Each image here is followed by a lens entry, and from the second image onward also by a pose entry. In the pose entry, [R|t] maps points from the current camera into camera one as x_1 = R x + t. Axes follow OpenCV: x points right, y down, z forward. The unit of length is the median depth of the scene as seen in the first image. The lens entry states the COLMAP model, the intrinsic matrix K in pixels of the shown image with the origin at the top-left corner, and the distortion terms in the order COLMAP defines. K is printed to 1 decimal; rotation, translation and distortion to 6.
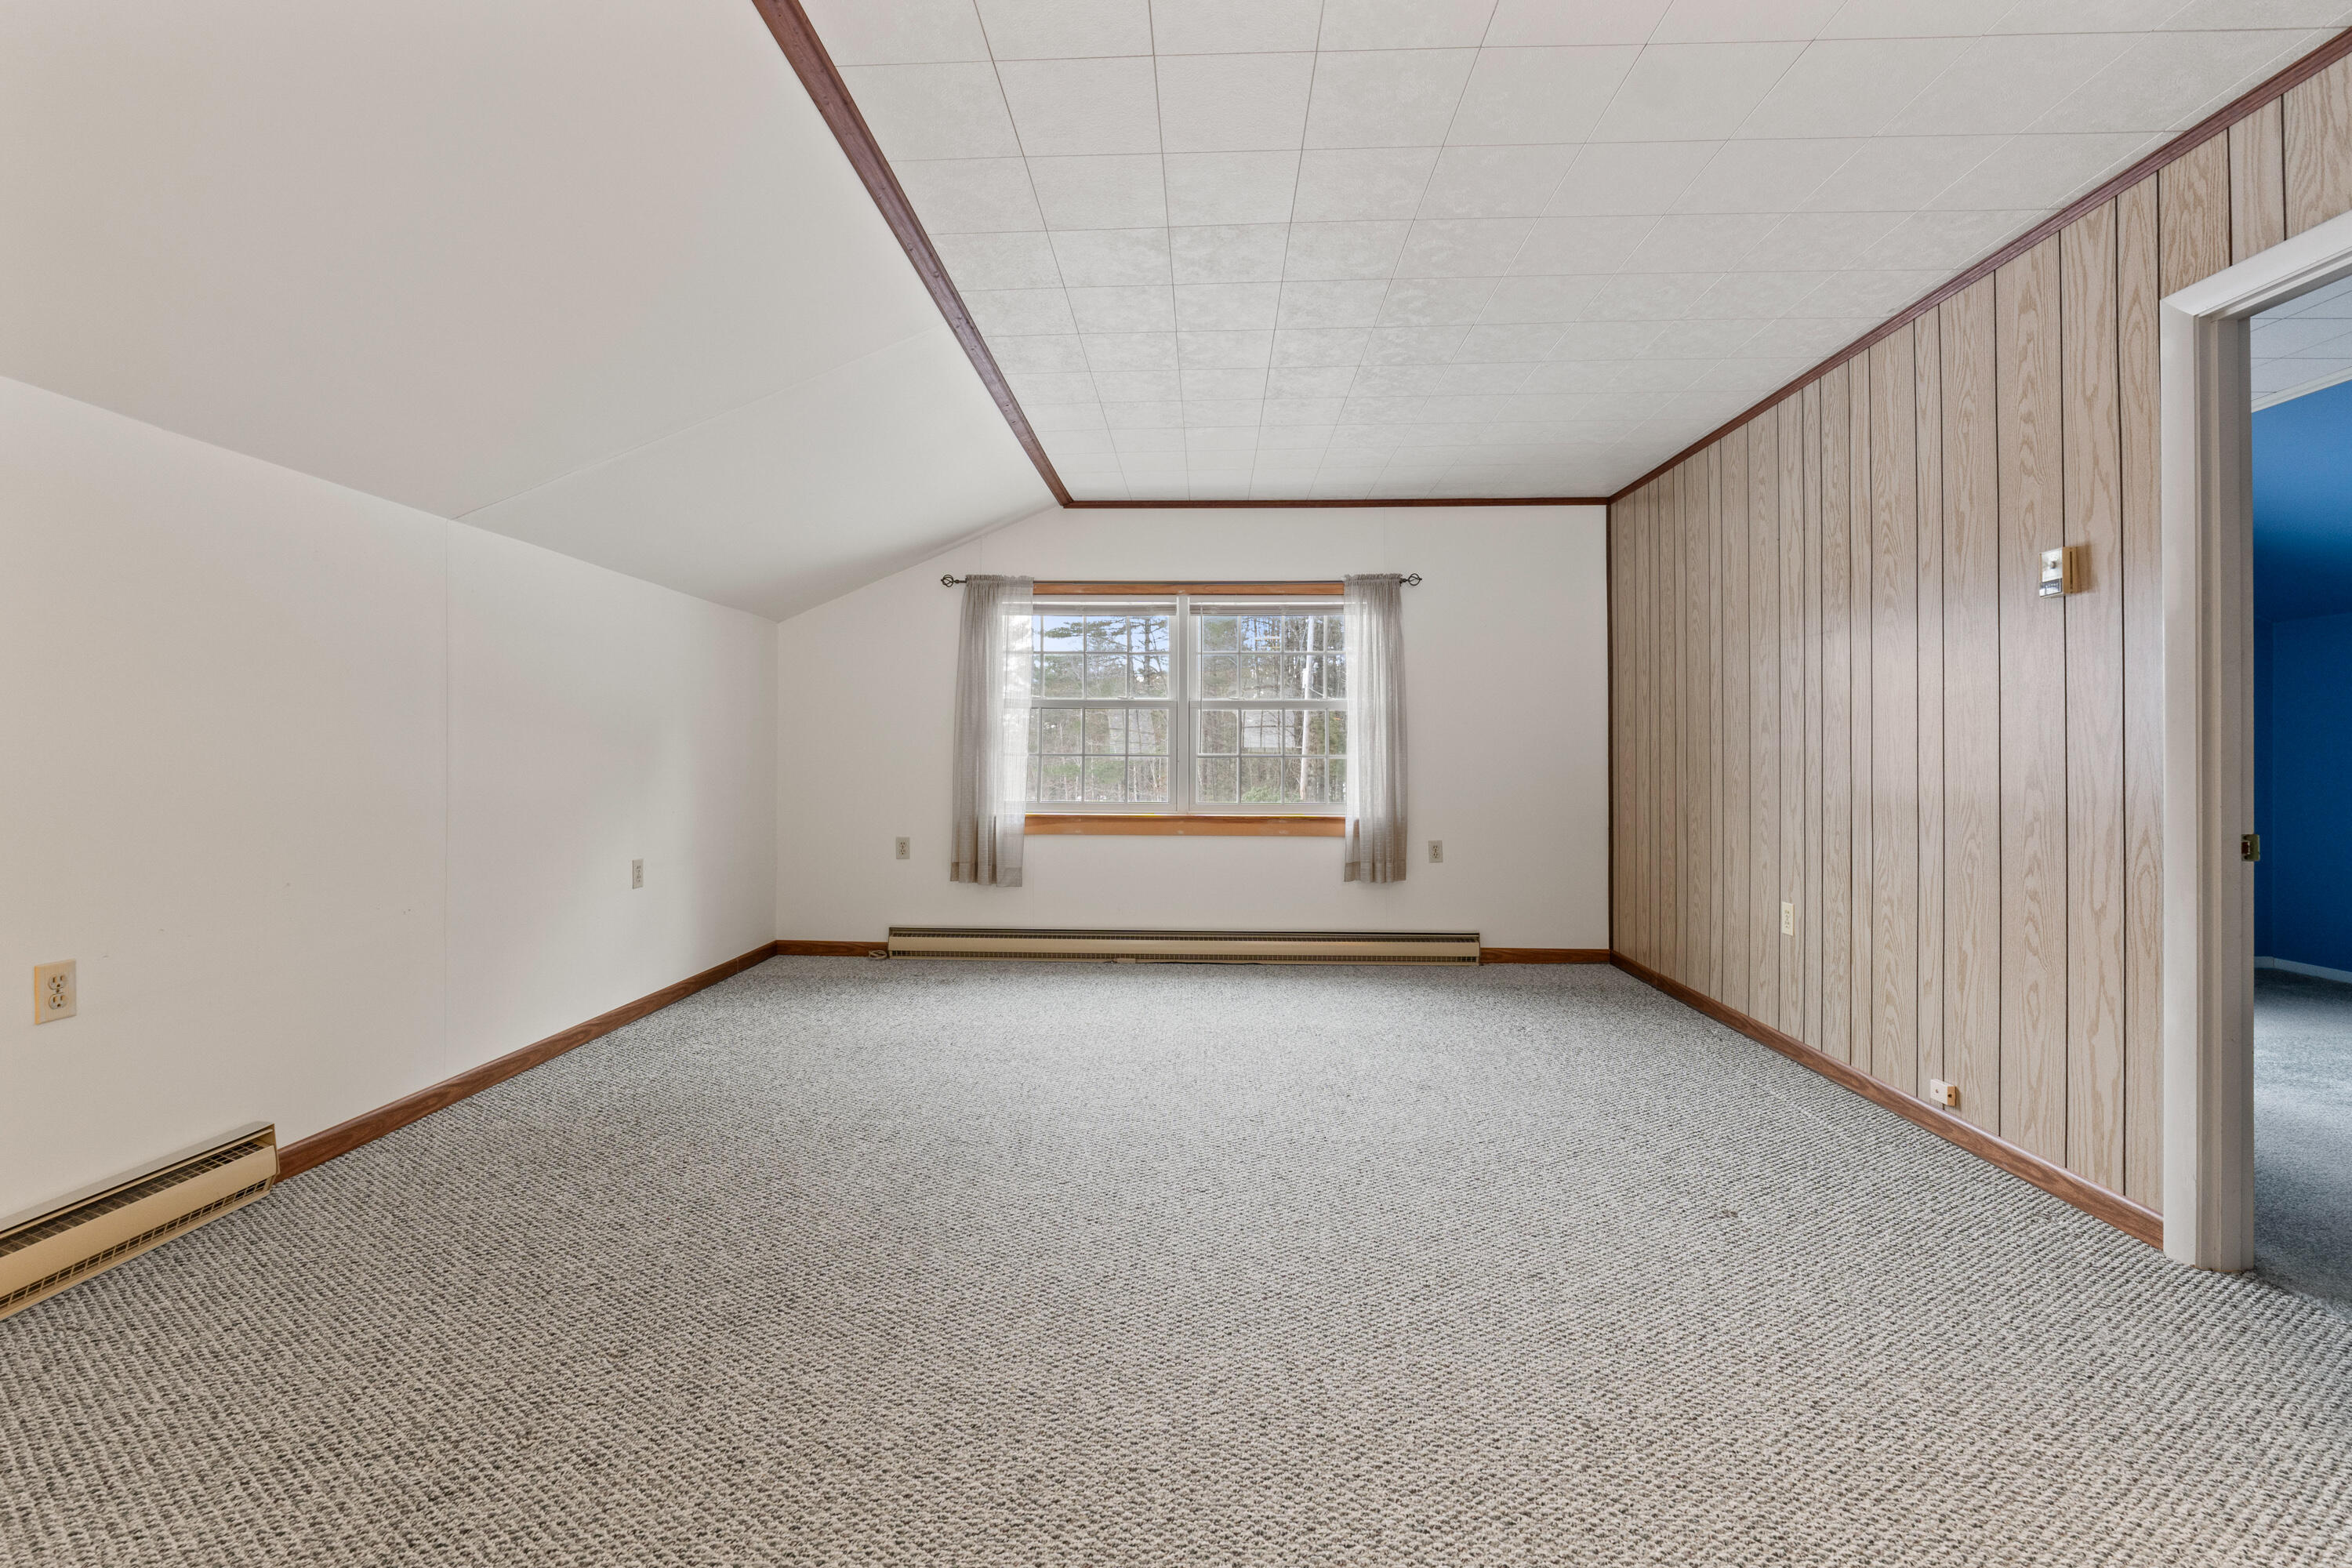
lens RADIAL K [[991.2, 0, 1174.2], [0, 991.2, 754.0], [0, 0, 1]] dist [-0.010764, 0.000726]
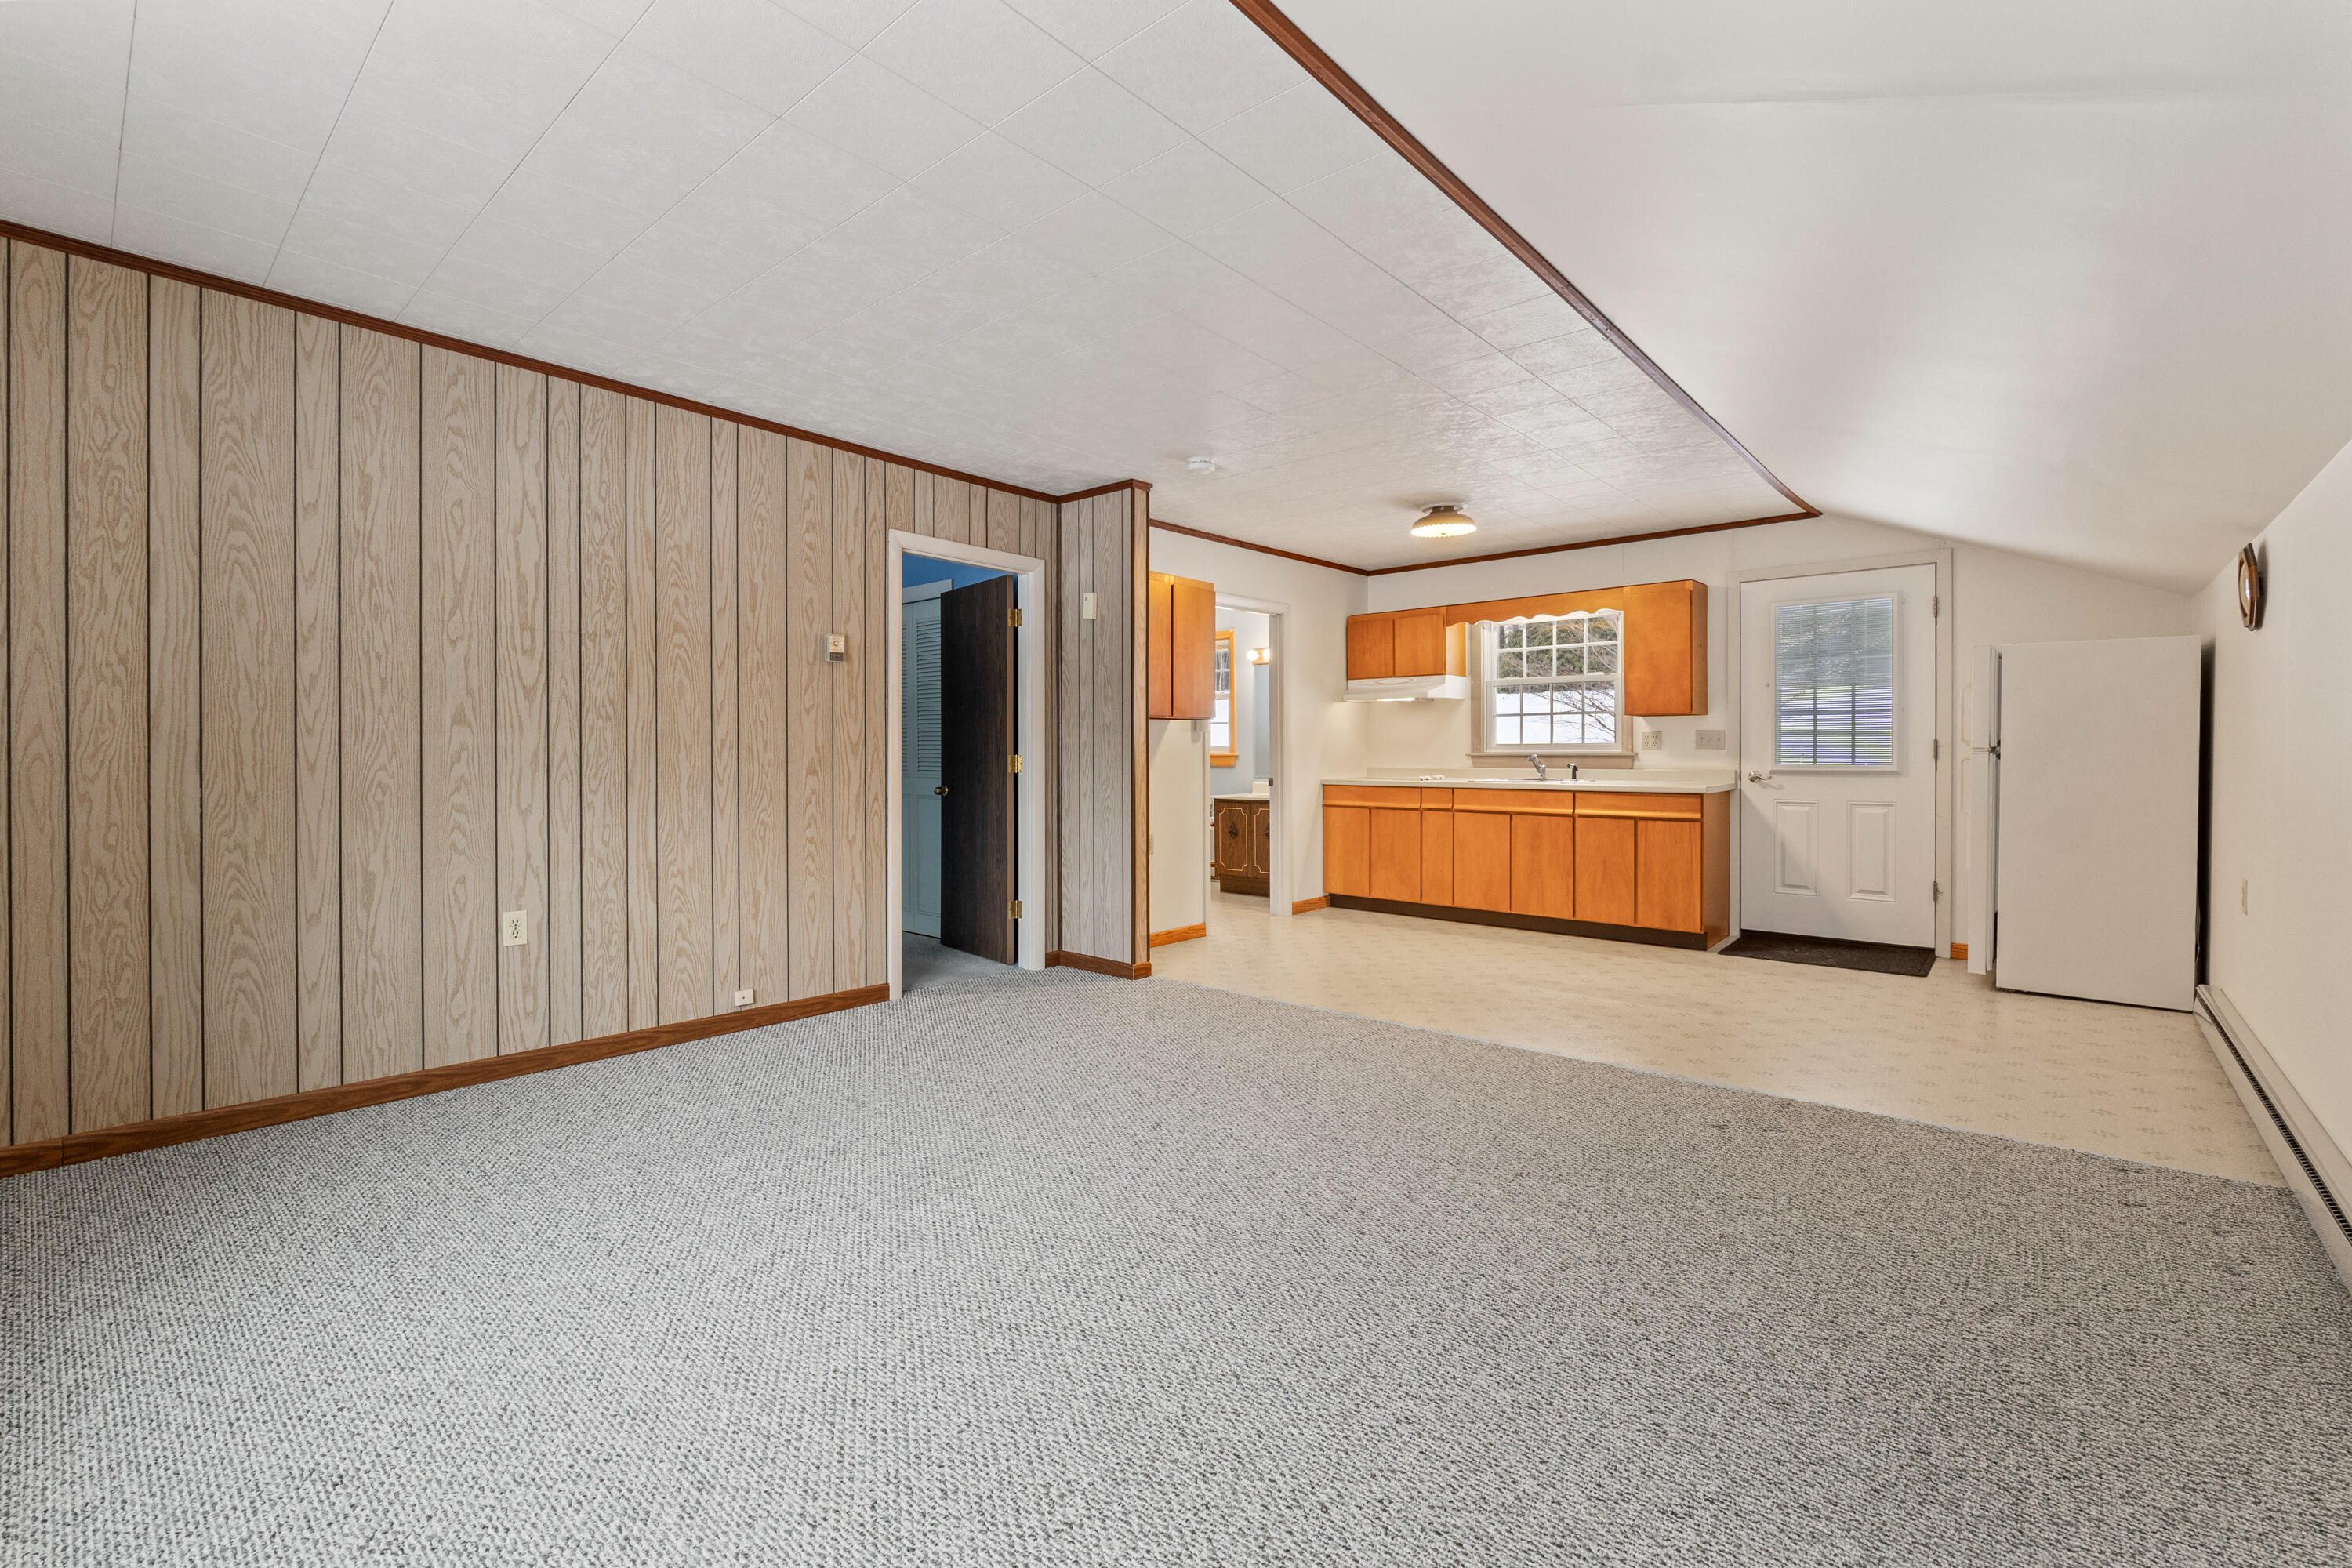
lens RADIAL K [[991.2, 0, 1183.8], [0, 991.2, 767.2], [0, 0, 1]] dist [-0.010764, 0.000726]
pose [[-0.774433, -0.009560, 0.632583, -0.473895], [-0.006452, 0.999953, 0.007213, 0.004626], [-0.632623, 0.001505, -0.774459, 1.380466]]
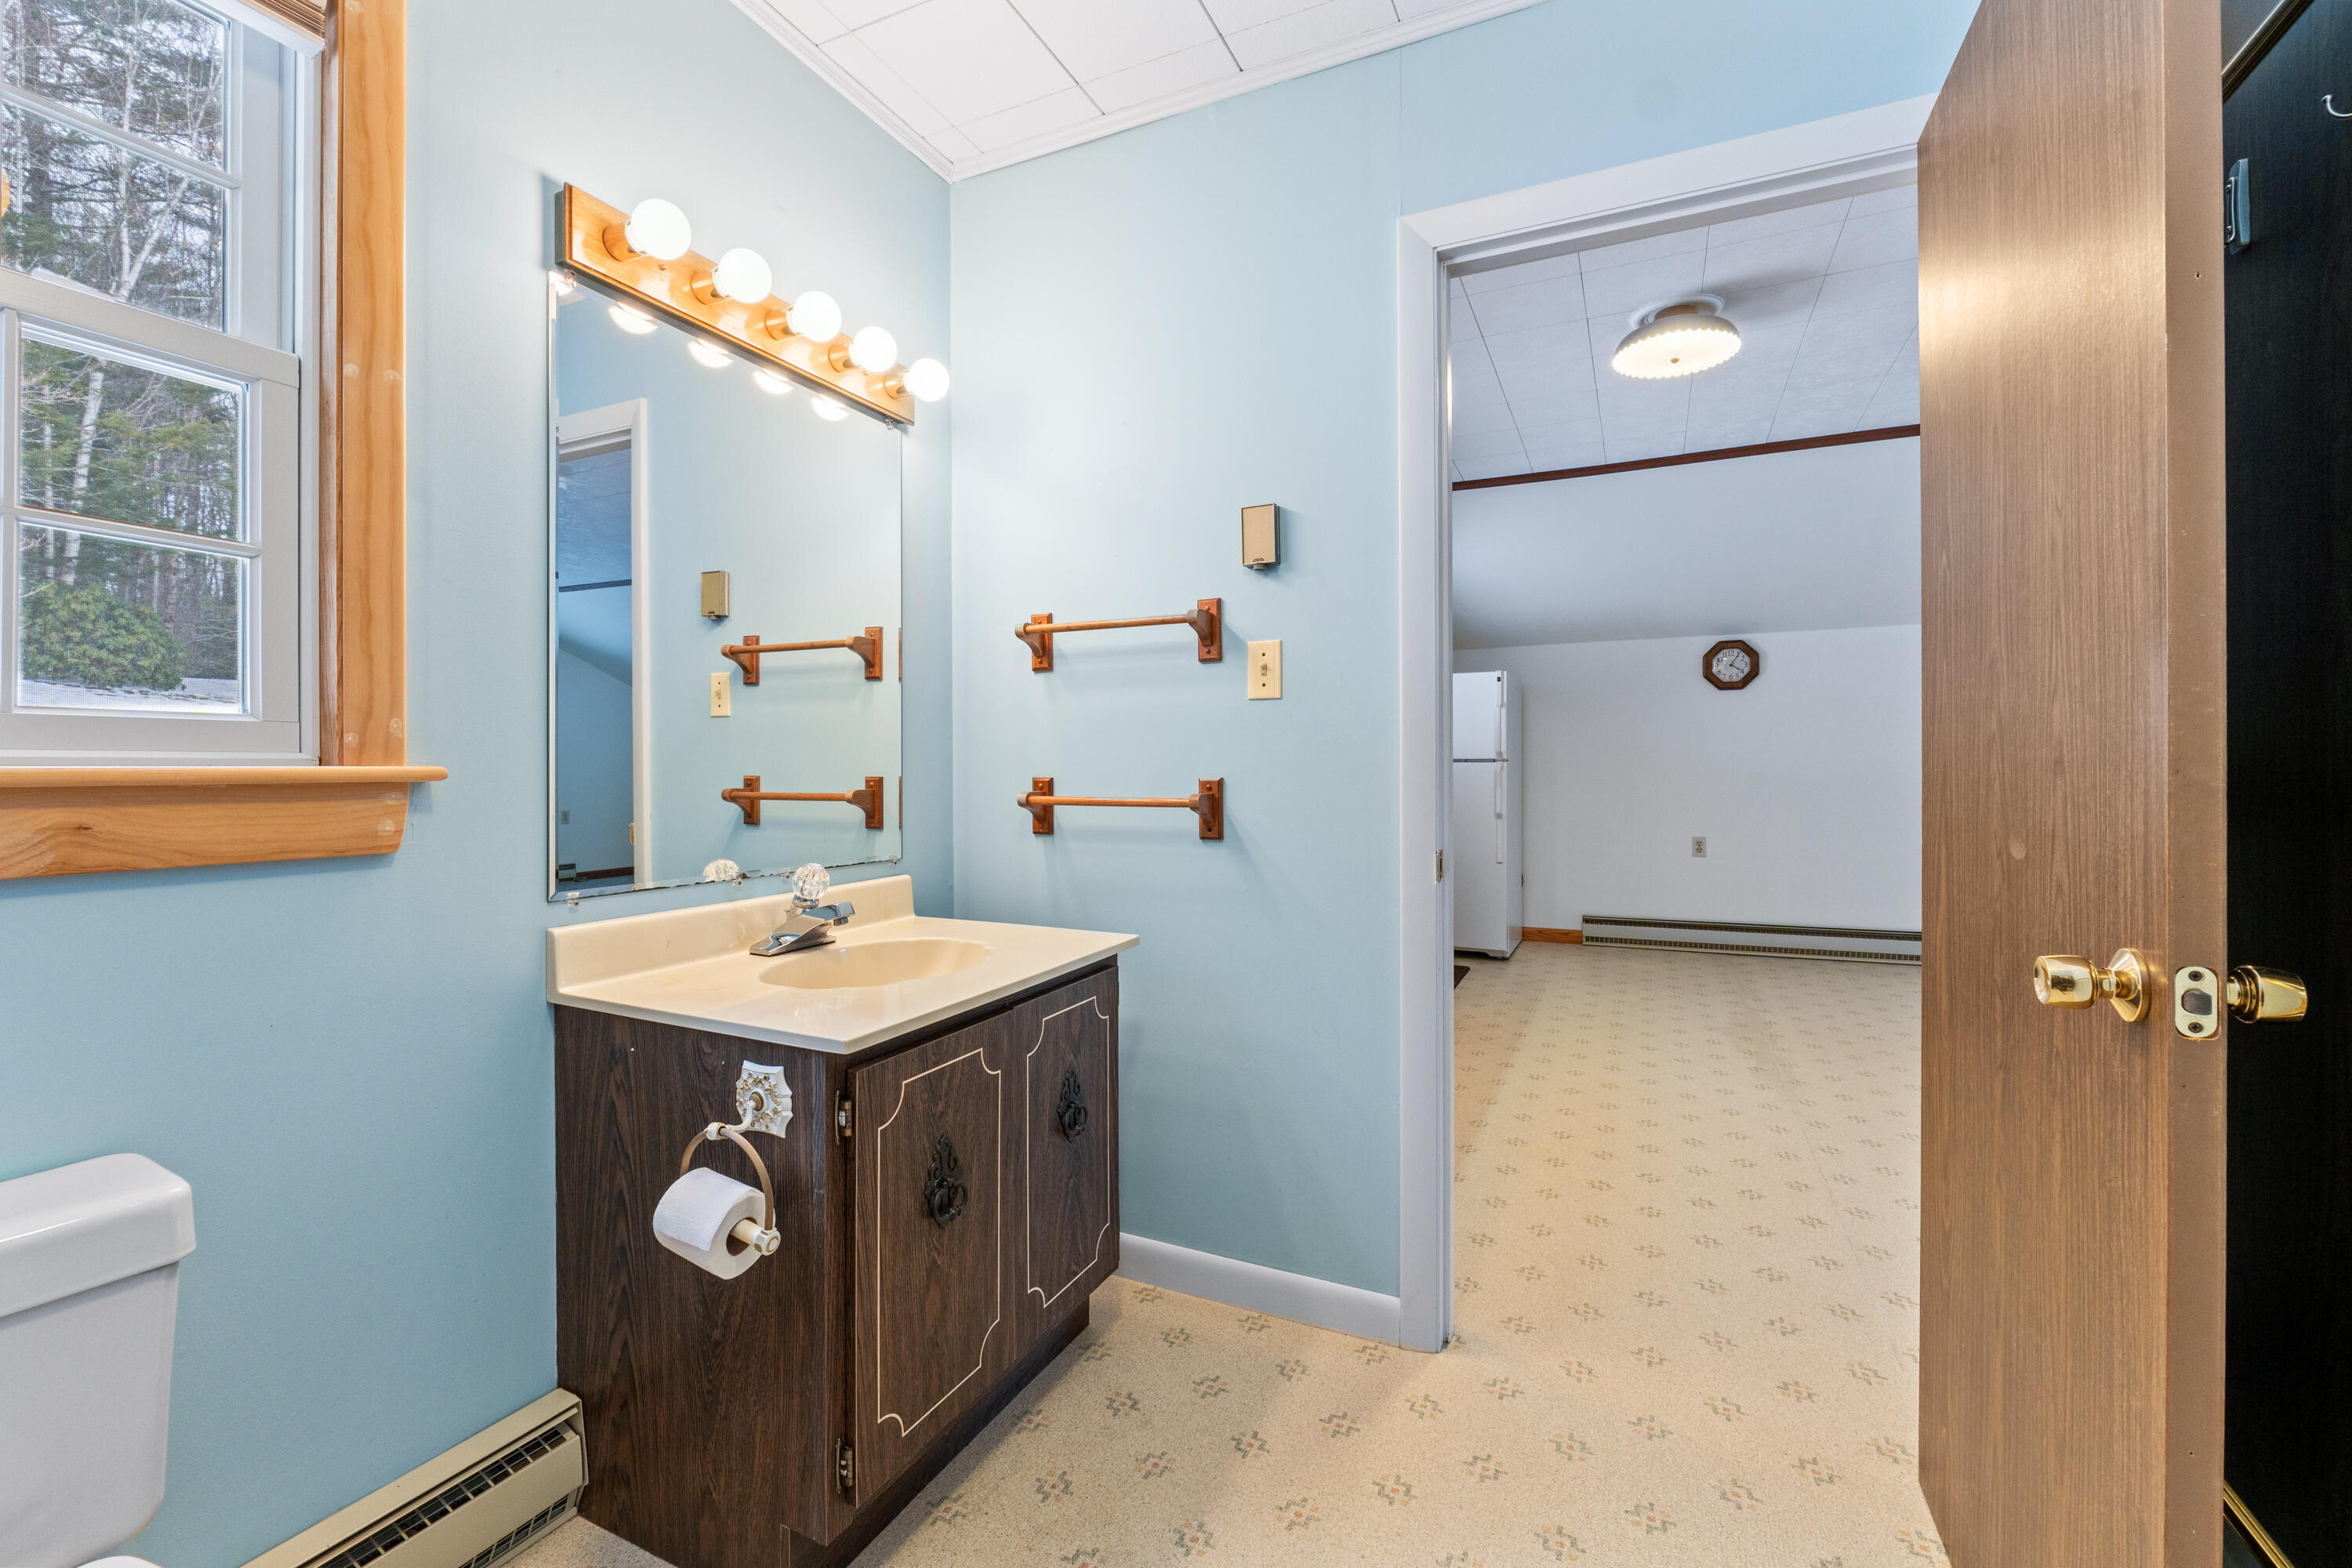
lens RADIAL K [[991.2, 0, 1152.9], [0, 991.2, 772.6], [0, 0, 1]] dist [-0.010764, 0.000726]
pose [[-0.410173, 0.005787, -0.911989, 1.196564], [0.020572, 0.999784, -0.002909, -0.004429], [0.911776, -0.019954, -0.410204, -0.180390]]
